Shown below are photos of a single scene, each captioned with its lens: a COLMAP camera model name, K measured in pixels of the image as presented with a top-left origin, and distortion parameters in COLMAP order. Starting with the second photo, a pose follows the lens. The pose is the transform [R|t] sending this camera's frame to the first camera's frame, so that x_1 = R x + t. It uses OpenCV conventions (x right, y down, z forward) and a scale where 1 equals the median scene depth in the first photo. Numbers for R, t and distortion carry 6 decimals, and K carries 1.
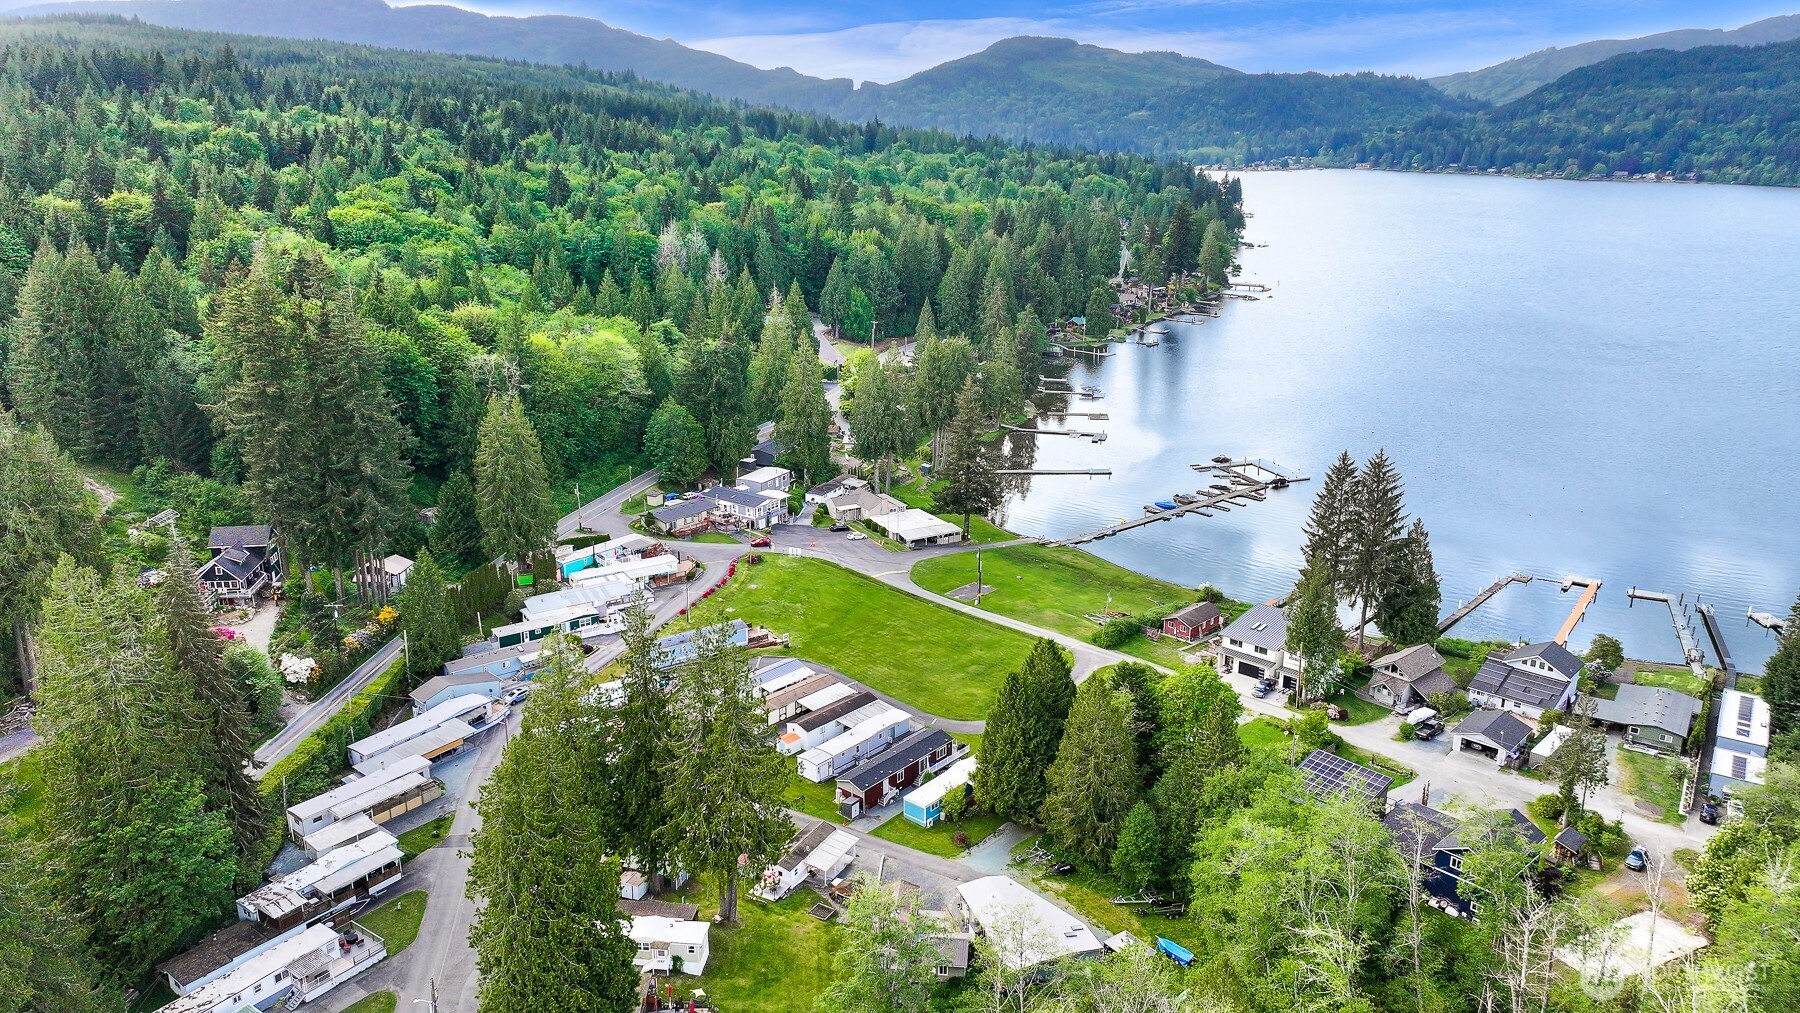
lens RADIAL K [[1329.3, 0, 905.8], [0, 1329.3, 505.5], [0, 0, 1]] dist [0.003849, 0.018537]
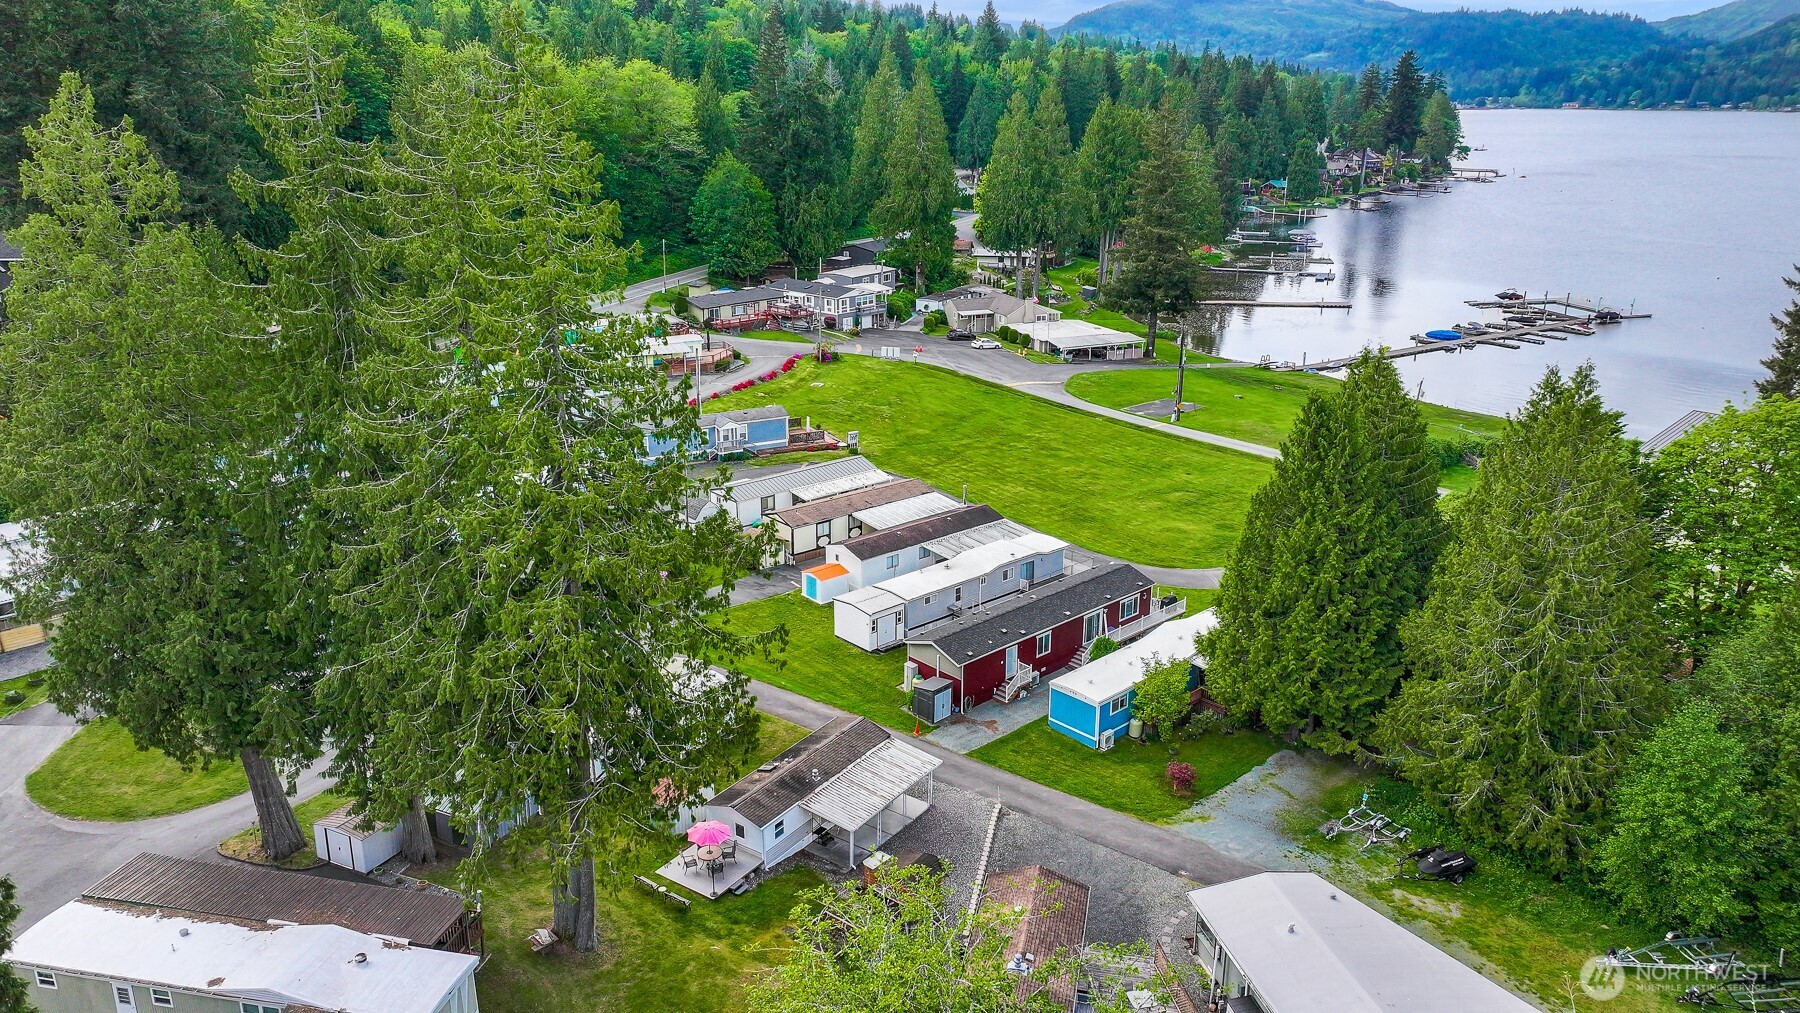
lens RADIAL K [[1329.3, 0, 906.0], [0, 1329.3, 493.3], [0, 0, 1]] dist [0.003849, 0.018537]
pose [[0.993625, 0.035517, -0.106995, -0.002640], [-0.034269, 0.999322, 0.013482, 0.094636], [0.107401, -0.009730, 0.994168, 0.342292]]
